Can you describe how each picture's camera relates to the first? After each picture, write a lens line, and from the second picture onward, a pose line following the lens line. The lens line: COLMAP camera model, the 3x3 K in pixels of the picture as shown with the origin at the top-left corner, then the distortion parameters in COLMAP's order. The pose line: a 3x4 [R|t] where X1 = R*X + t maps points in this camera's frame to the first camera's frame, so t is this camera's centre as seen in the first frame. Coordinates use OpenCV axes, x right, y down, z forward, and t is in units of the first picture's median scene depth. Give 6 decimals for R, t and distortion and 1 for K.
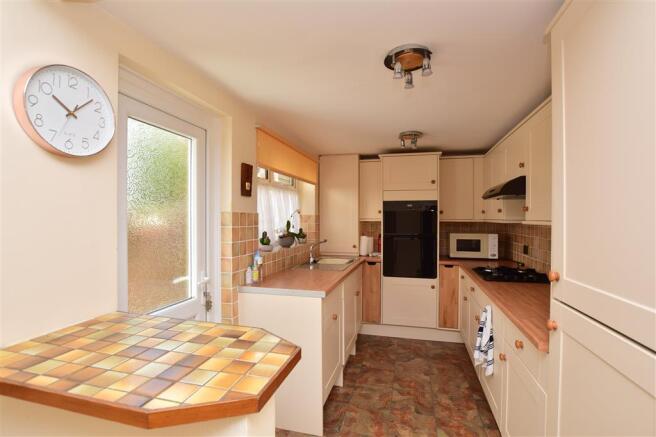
lens RADIAL K [[341.9, 0, 328.0], [0, 341.9, 218.5], [0, 0, 1]] dist [-0.004434, -0.000321]
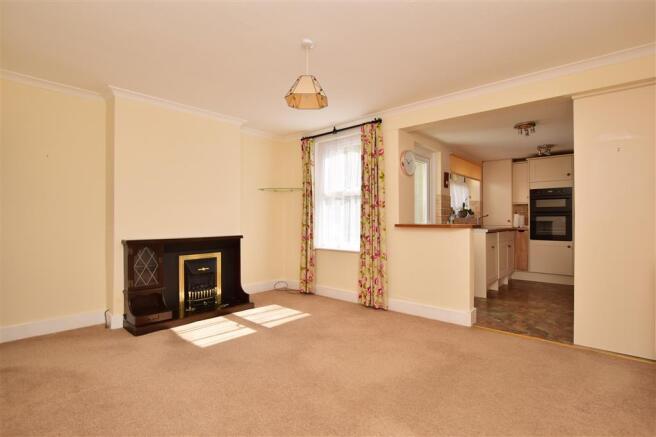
lens RADIAL K [[341.9, 0, 328.0], [0, 341.9, 218.5], [0, 0, 1]] dist [-0.004434, -0.000321]
pose [[0.904952, -0.006575, -0.425462, -0.002827], [0.005161, 0.999977, -0.004475, 0.078855], [0.425482, 0.001854, 0.904965, -0.732354]]
